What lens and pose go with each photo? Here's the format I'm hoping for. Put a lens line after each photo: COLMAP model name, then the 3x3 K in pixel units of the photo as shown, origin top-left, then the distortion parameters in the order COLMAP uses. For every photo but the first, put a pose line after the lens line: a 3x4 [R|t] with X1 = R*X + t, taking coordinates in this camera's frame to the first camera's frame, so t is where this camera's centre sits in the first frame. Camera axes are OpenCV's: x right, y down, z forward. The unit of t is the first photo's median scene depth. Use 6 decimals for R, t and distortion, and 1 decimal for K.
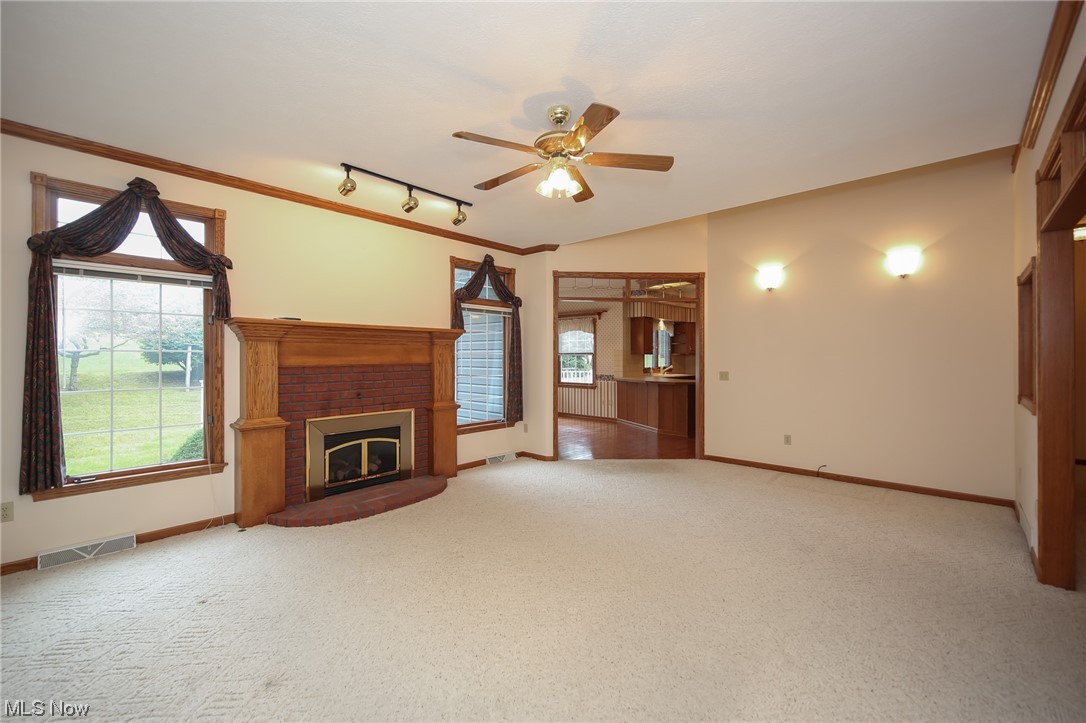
lens RADIAL K [[458.8, 0, 547.7], [0, 458.8, 352.3], [0, 0, 1]] dist [0.000115, 0.000162]
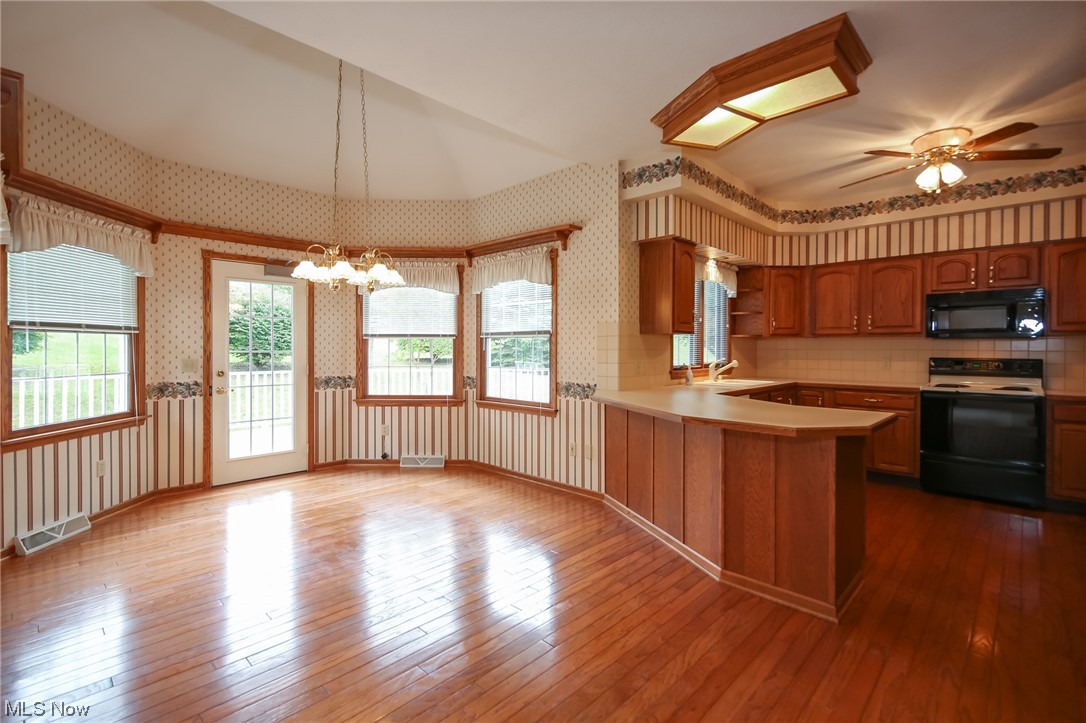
lens RADIAL K [[505.9, 0, 540.7], [0, 505.9, 352.0], [0, 0, 1]] dist [0.001240, 0.000177]
pose [[0.999324, 0.000590, -0.036768, 0.107585], [0.000129, 0.999809, 0.019542, 0.011674], [0.036772, -0.019533, 0.999133, 0.536956]]
